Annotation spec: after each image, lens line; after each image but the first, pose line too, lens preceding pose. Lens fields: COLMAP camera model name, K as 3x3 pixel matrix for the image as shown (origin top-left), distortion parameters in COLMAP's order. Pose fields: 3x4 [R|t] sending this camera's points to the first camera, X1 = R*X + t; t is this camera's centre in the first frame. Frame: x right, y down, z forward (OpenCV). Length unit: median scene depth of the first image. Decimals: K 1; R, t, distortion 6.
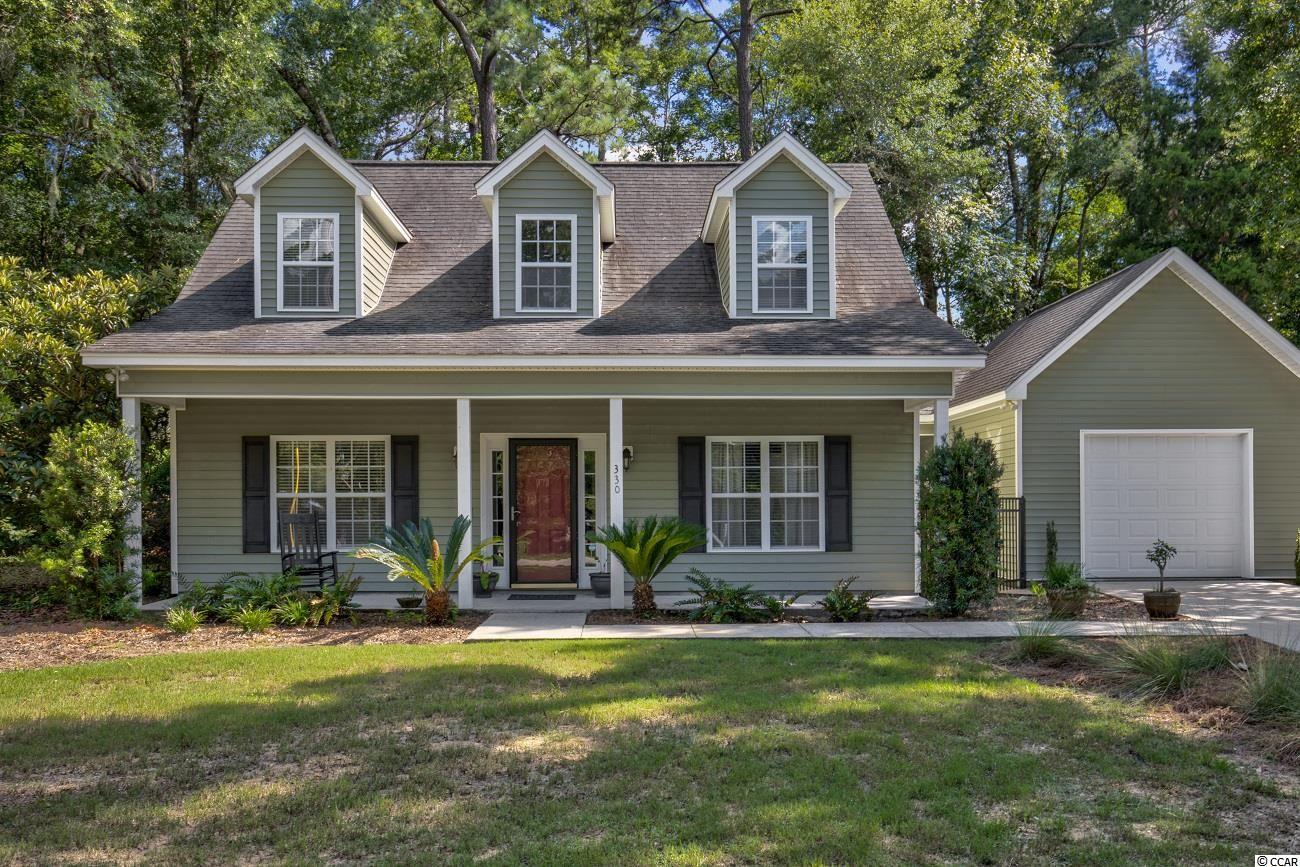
lens RADIAL K [[1227.6, 0, 648.7], [0, 1227.6, 467.8], [0, 0, 1]] dist [0.005424, 0.002349]
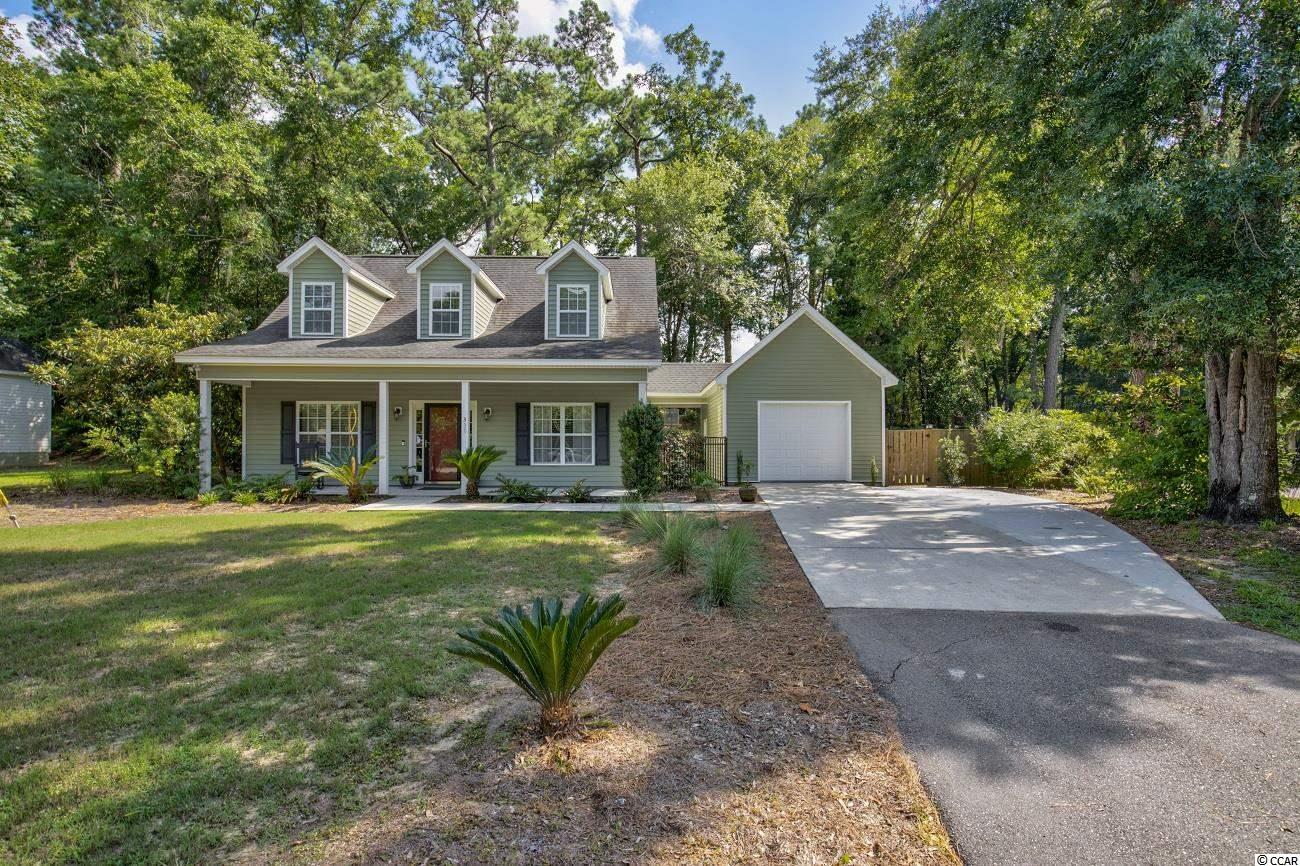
lens RADIAL K [[658.8, 0, 661.5], [0, 658.8, 416.7], [0, 0, 1]] dist [-0.013765, 0.000443]
pose [[0.999975, 0.006440, -0.002776, 0.248701], [-0.006457, 0.999960, -0.006260, 0.000348], [0.002736, 0.006278, 0.999977, 0.003772]]
